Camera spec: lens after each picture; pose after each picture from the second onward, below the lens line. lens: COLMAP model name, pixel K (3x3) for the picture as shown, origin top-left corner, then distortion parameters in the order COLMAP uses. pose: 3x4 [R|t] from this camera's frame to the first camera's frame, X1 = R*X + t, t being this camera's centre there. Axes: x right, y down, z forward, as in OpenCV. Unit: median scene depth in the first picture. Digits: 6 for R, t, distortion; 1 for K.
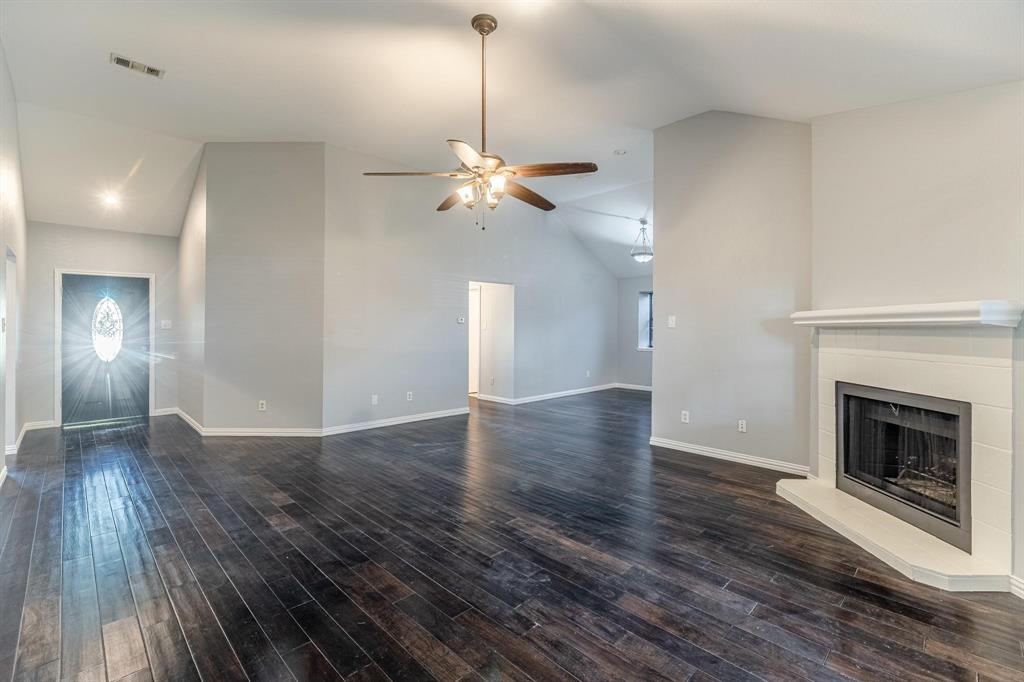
lens RADIAL K [[461.5, 0, 511.8], [0, 461.5, 328.1], [0, 0, 1]] dist [-0.002332, -0.000733]
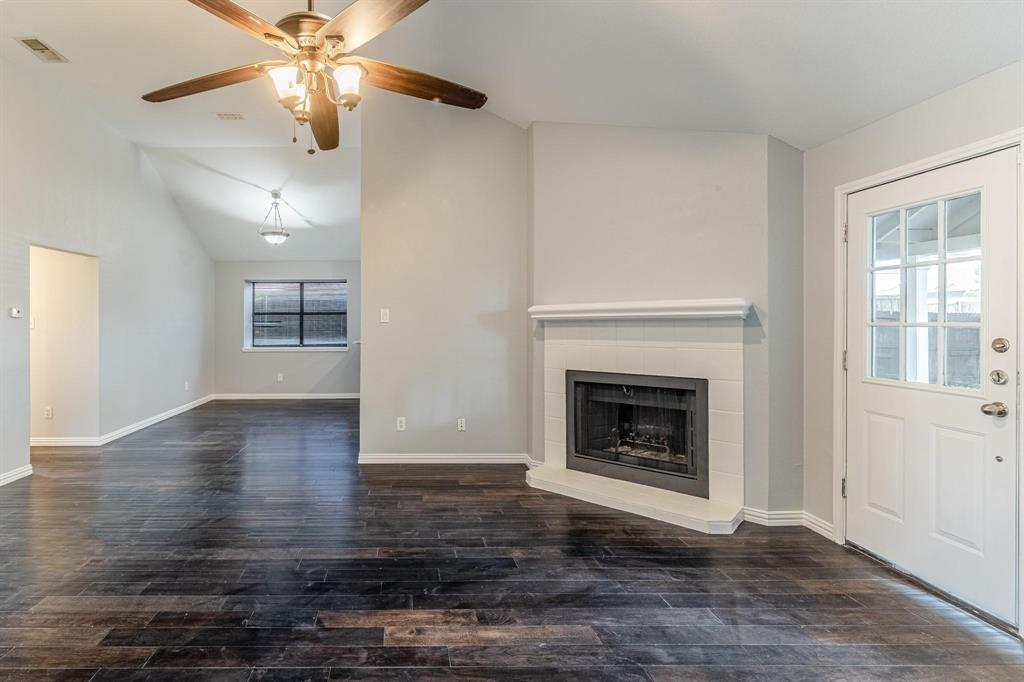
lens RADIAL K [[502.5, 0, 511.9], [0, 502.5, 324.4], [0, 0, 1]] dist [-0.002082, -0.000840]
pose [[0.701619, -0.012146, 0.712449, -0.226531], [0.010514, 0.999922, 0.006693, -0.001726], [-0.712475, 0.002795, 0.701692, 0.260473]]
